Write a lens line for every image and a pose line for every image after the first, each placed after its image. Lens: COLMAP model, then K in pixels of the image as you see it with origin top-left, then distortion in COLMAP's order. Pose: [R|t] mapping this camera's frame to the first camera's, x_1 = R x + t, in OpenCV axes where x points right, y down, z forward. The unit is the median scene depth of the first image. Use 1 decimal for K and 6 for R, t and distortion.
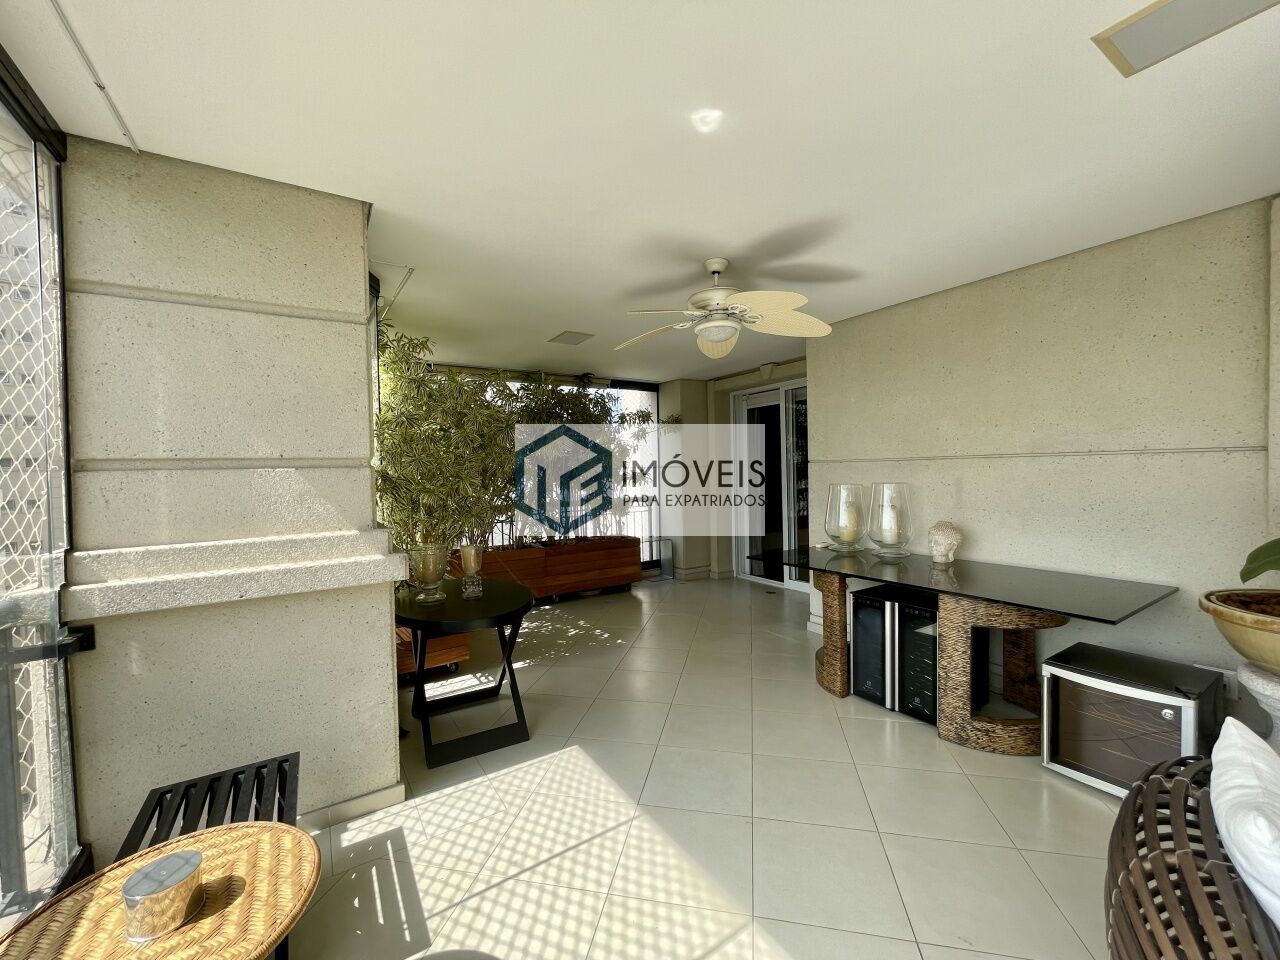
lens RADIAL K [[517.8, 0, 641.5], [0, 517.8, 481.1], [0, 0, 1]] dist [-0.001233, 0.000063]
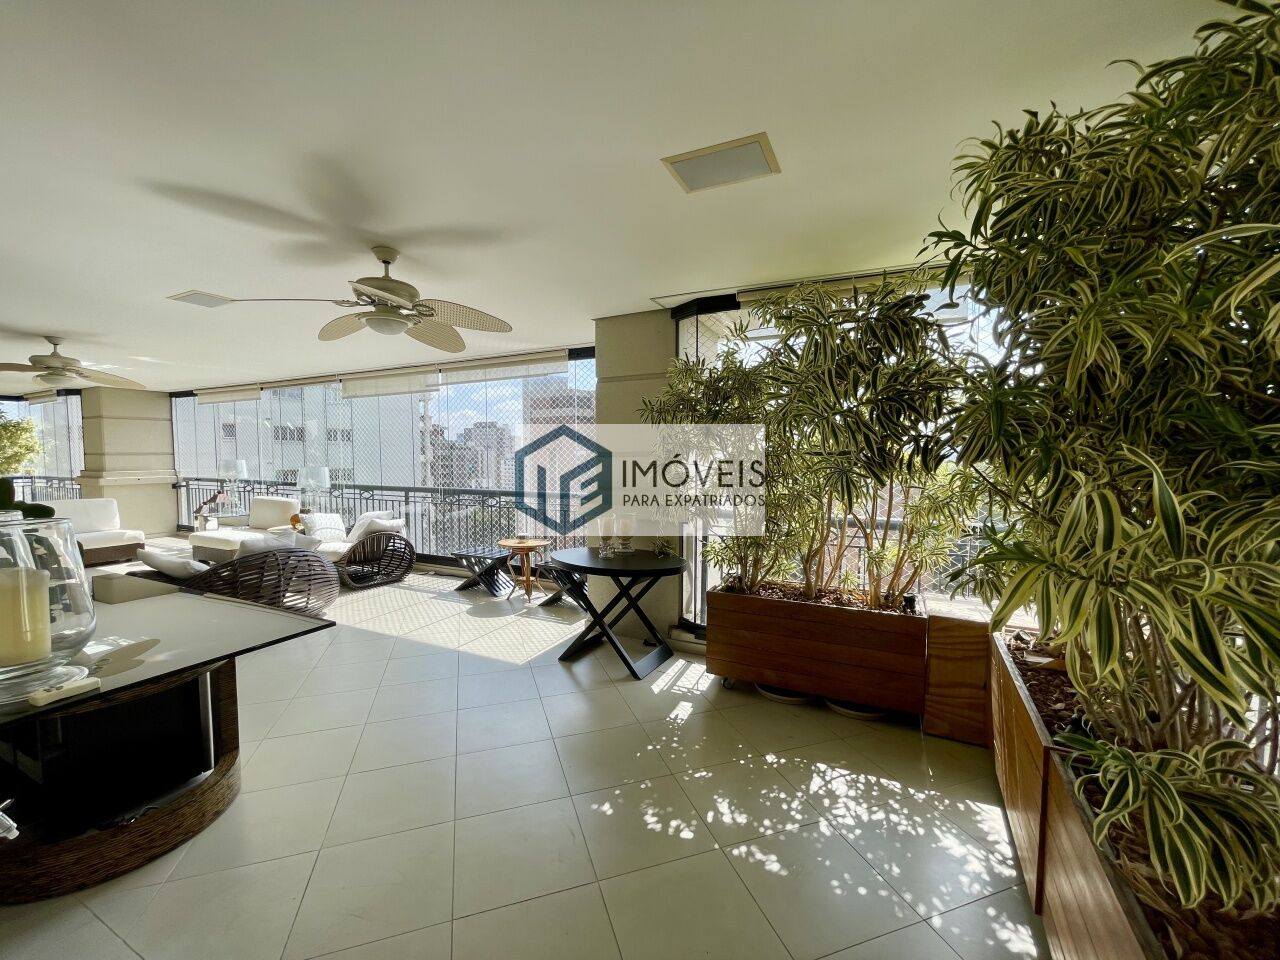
lens RADIAL K [[517.8, 0, 638.4], [0, 517.8, 484.9], [0, 0, 1]] dist [-0.001233, 0.000063]
pose [[-0.859371, 0.055993, -0.508278, 0.162052], [0.008721, 0.995447, 0.094916, -0.050545], [0.511278, 0.077136, -0.855947, 1.355831]]
